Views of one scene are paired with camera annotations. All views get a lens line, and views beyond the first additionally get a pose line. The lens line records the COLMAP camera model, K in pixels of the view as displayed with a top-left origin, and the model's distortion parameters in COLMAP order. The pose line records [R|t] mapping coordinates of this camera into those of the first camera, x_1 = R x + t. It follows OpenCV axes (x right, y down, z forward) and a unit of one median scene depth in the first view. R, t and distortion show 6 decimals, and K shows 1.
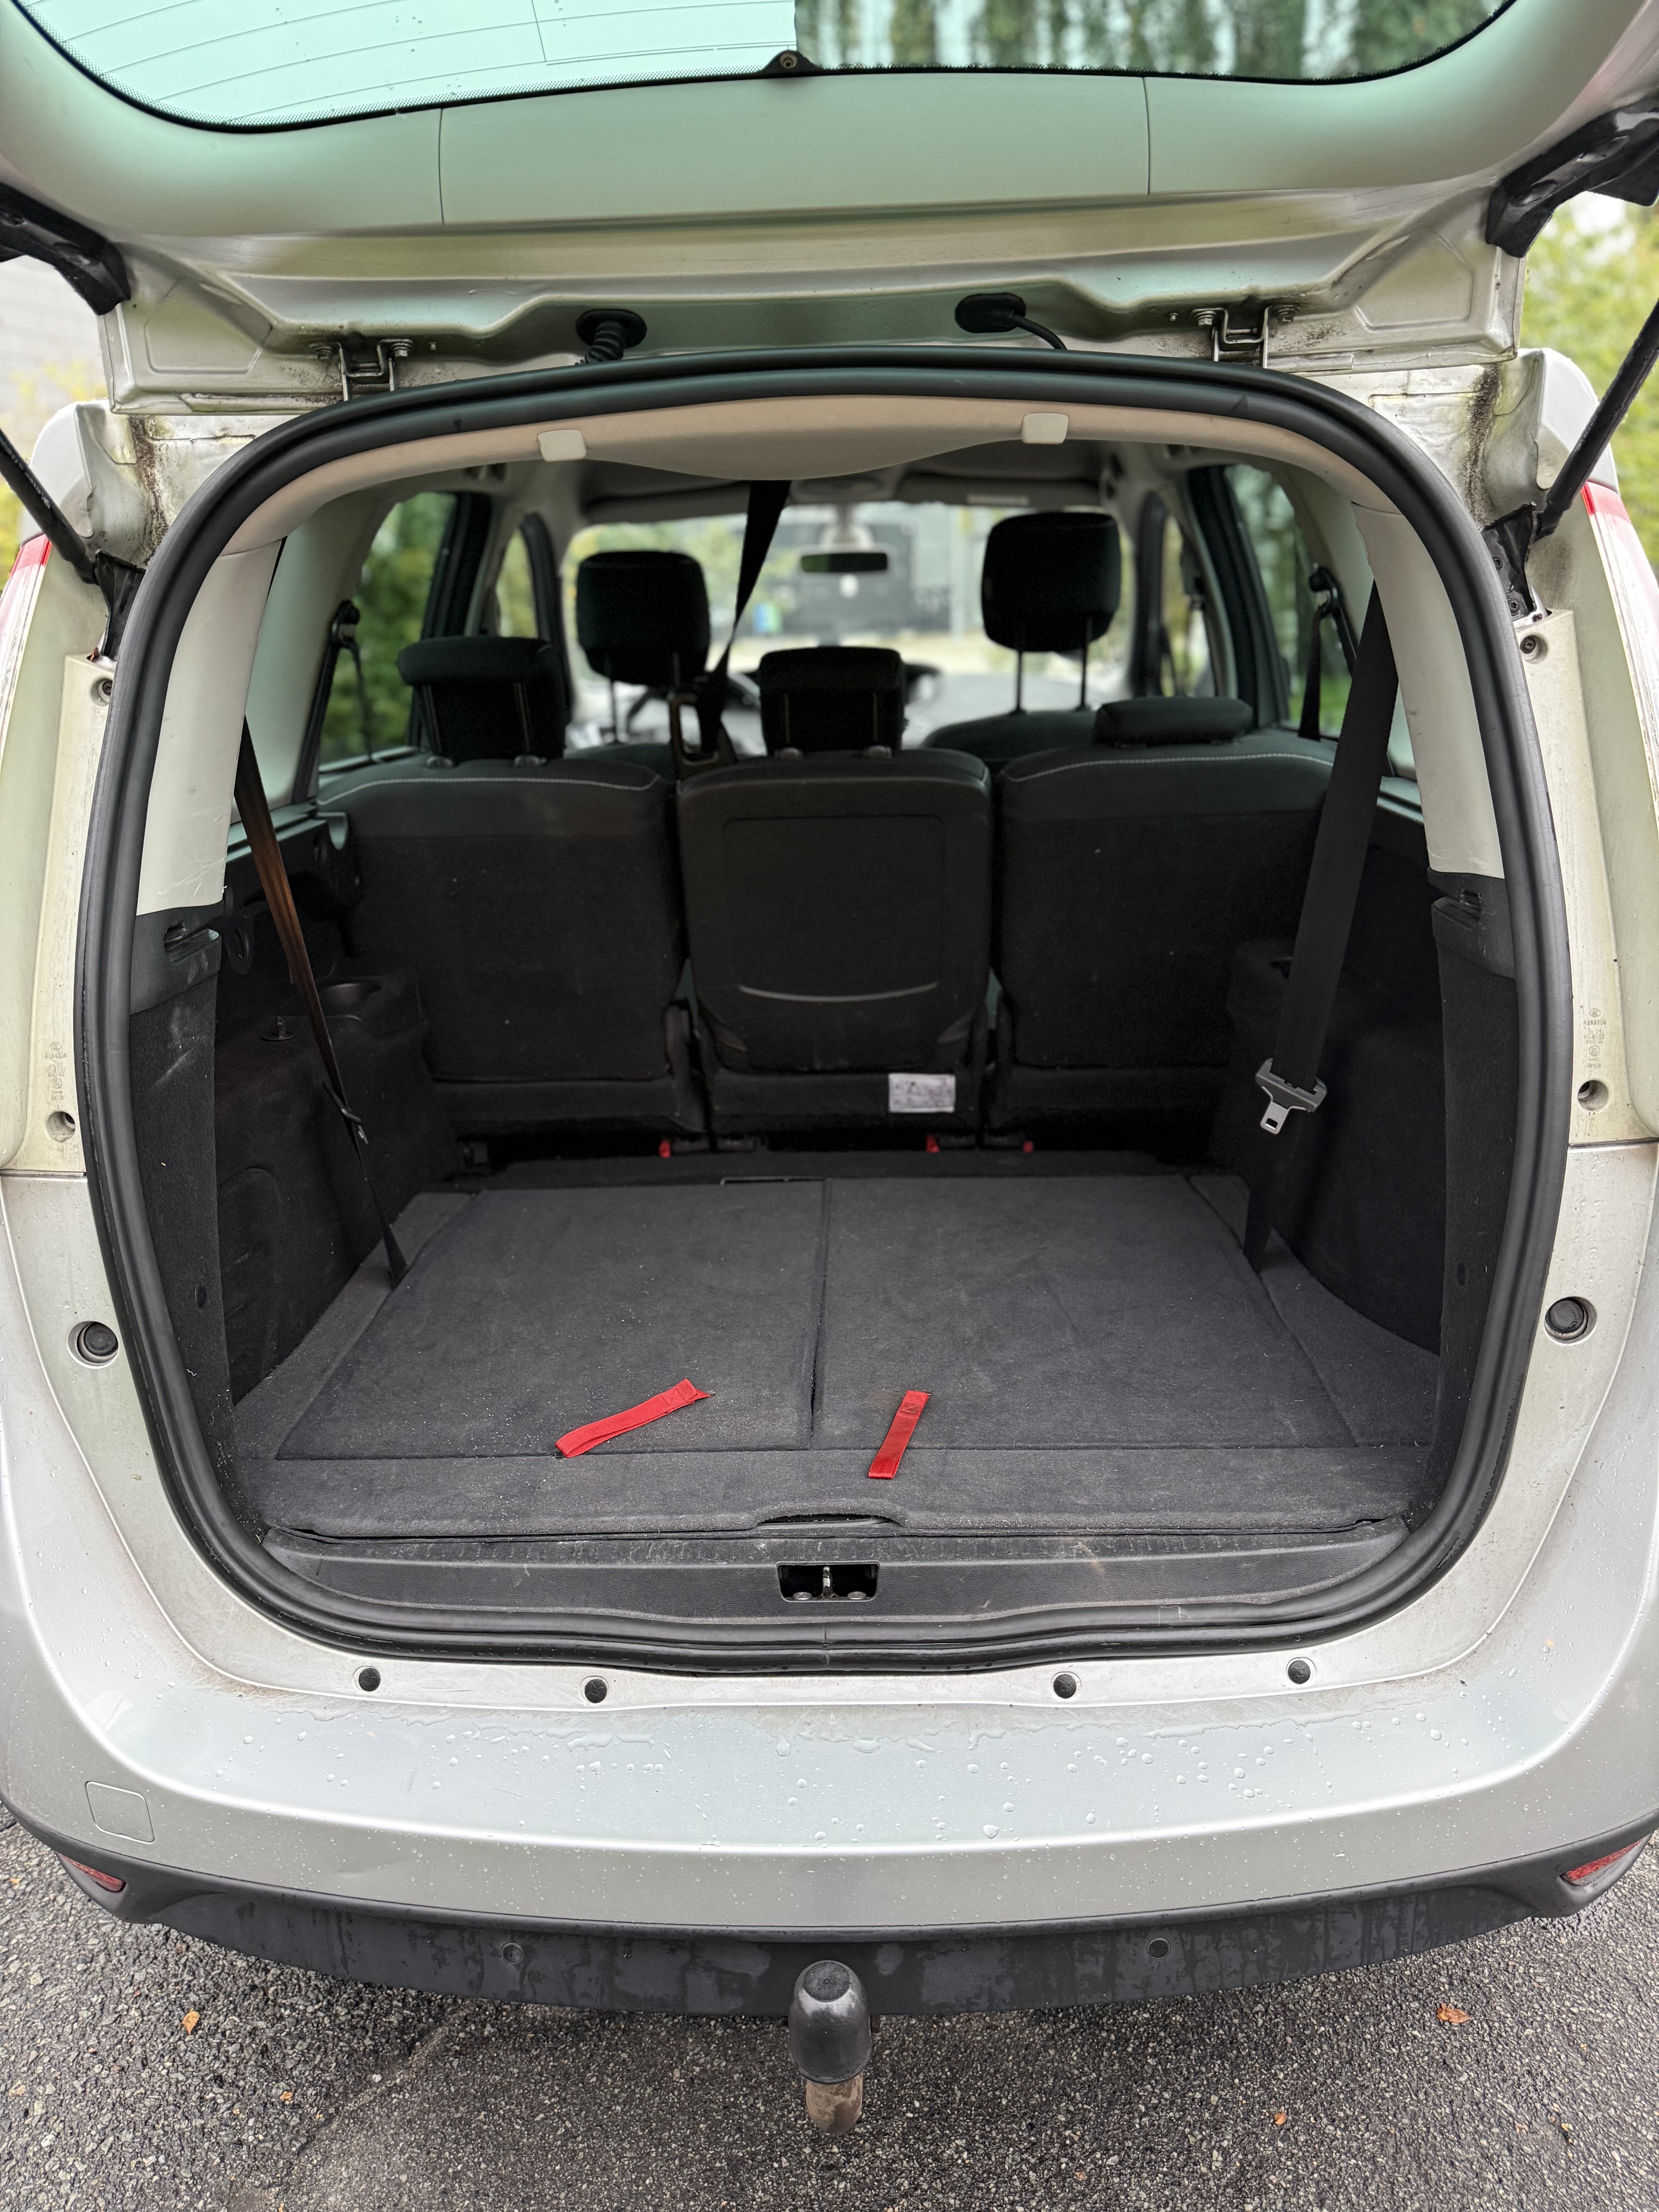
lens RADIAL K [[1574.0, 0, 819.8], [0, 1574.0, 1103.0], [0, 0, 1]] dist [-0.007372, -0.011899]
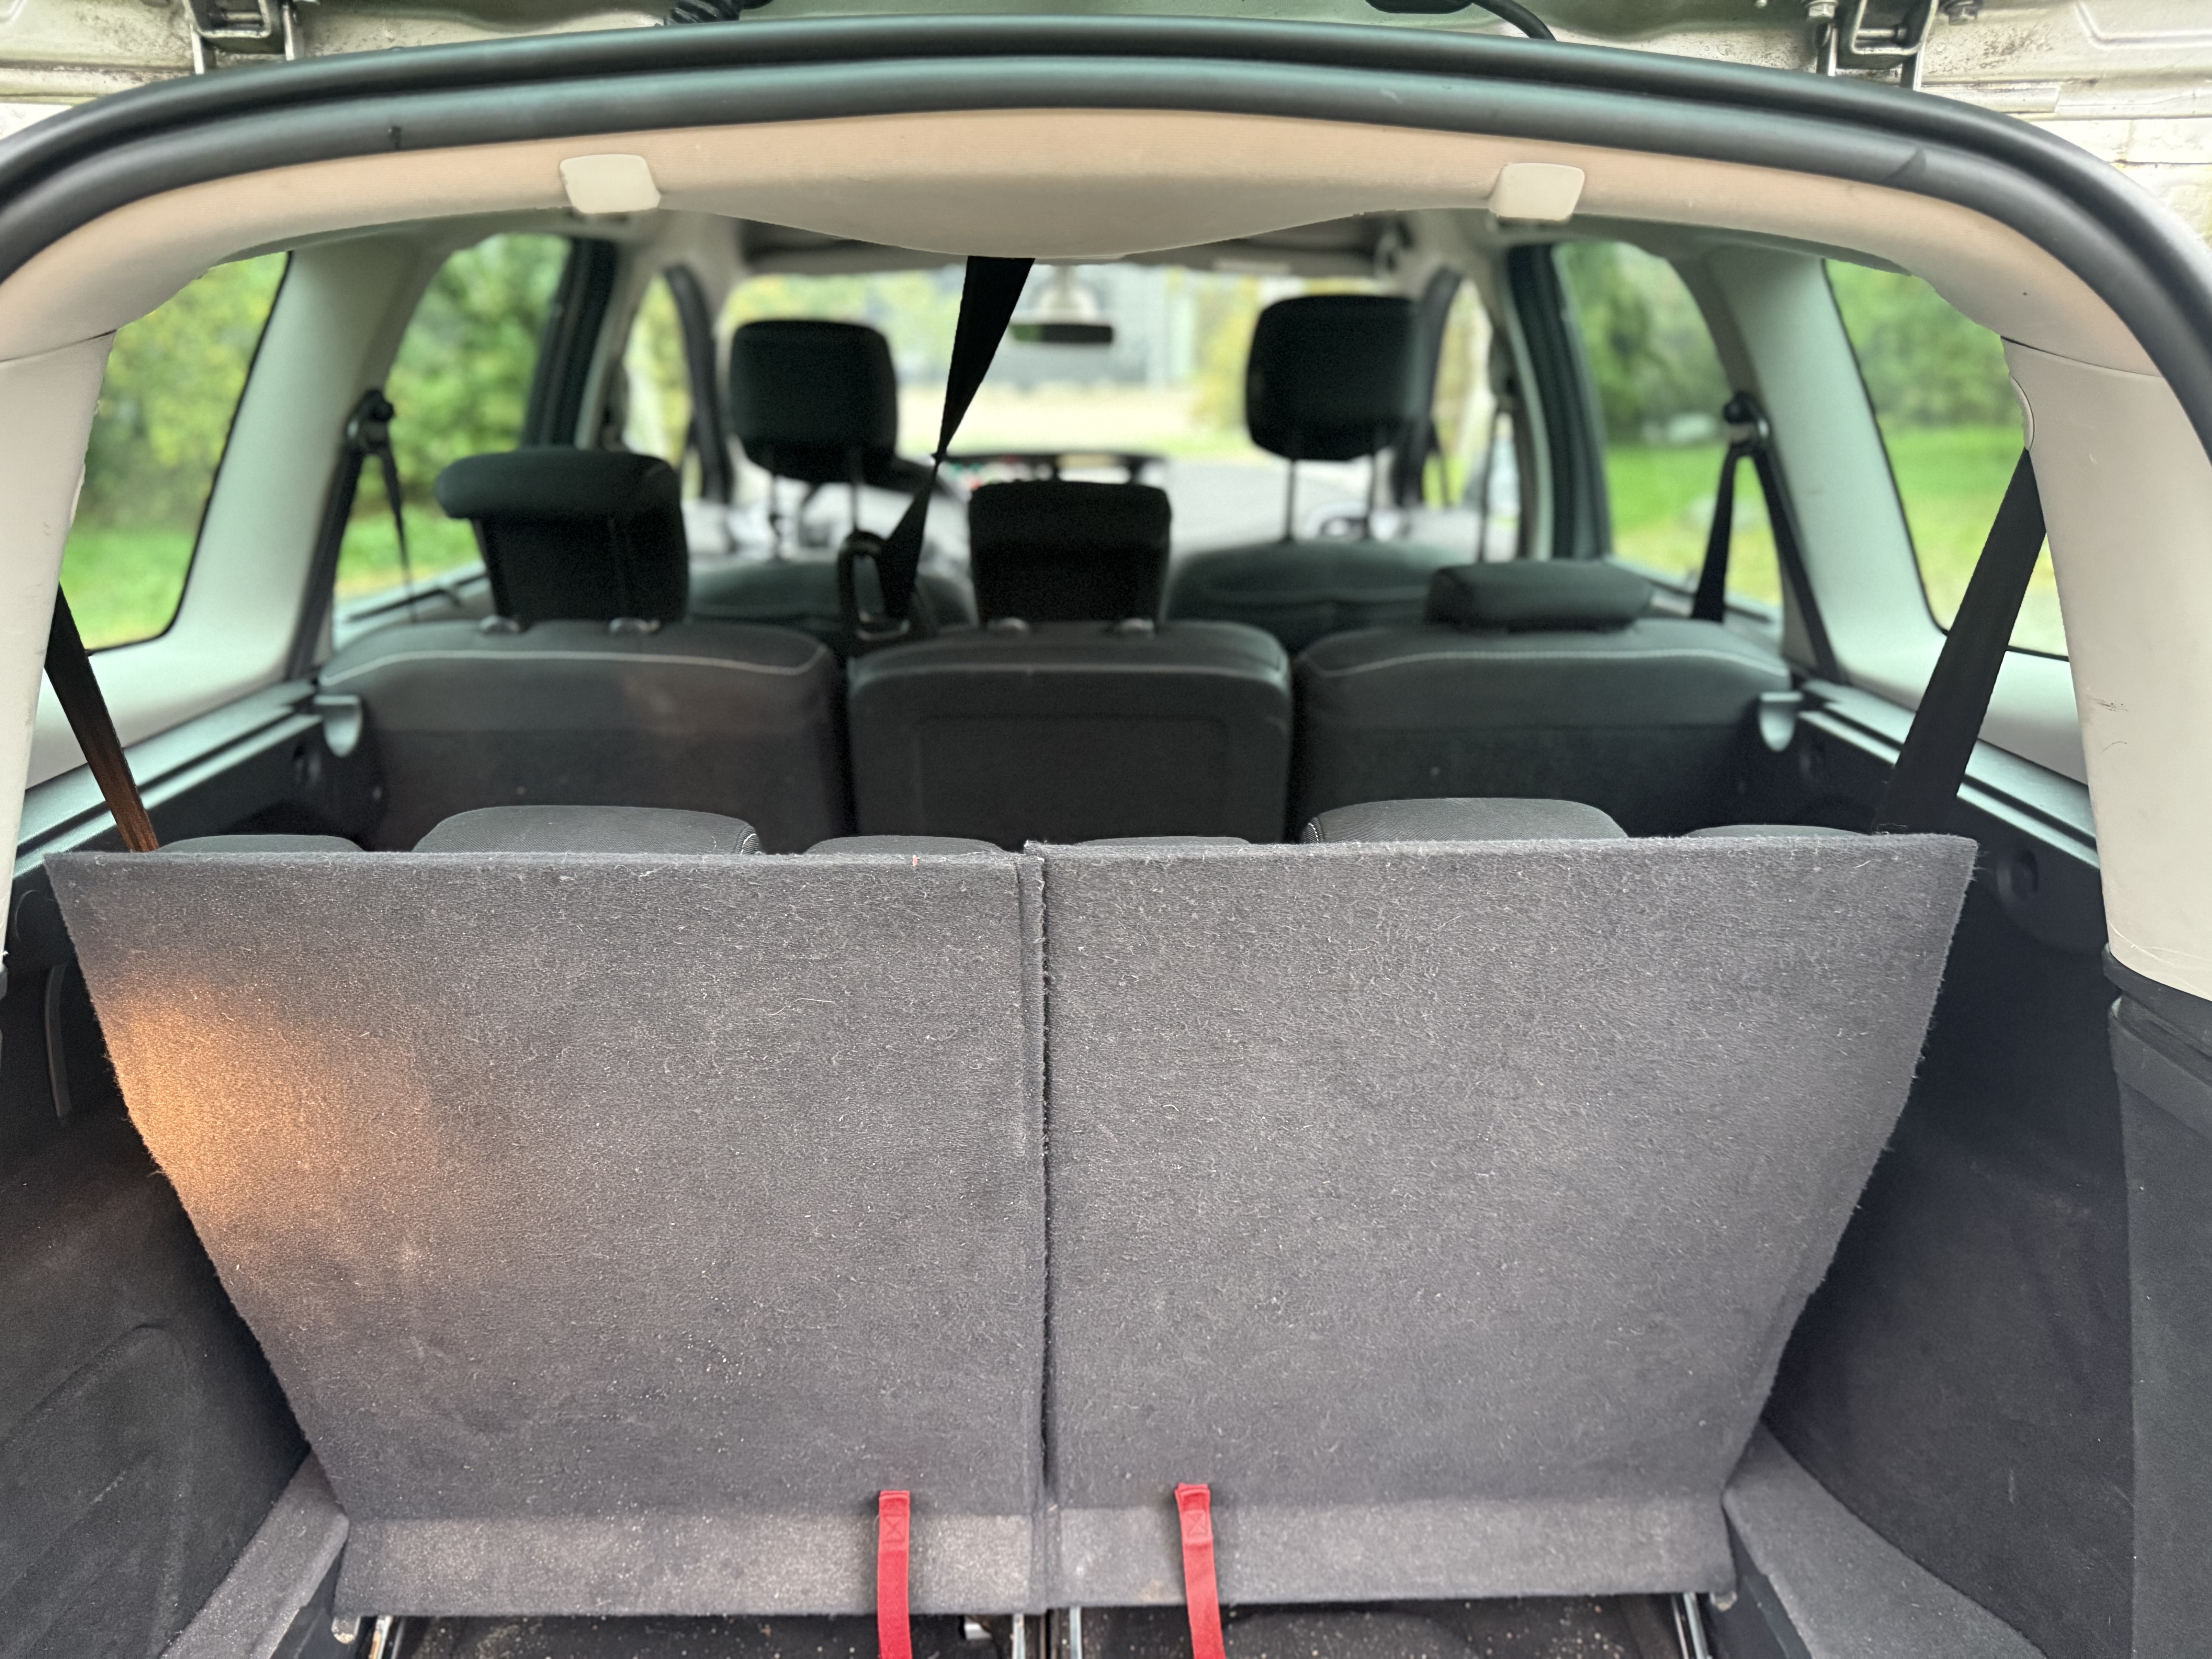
lens RADIAL K [[1574.0, 0, 1110.0], [0, 1574.0, 809.2], [0, 0, 1]] dist [-0.007372, -0.011899]
pose [[0.997550, 0.016695, 0.067931, -0.025041], [-0.015218, 0.999638, -0.022207, -0.150970], [-0.068277, 0.021119, 0.997443, 0.353575]]
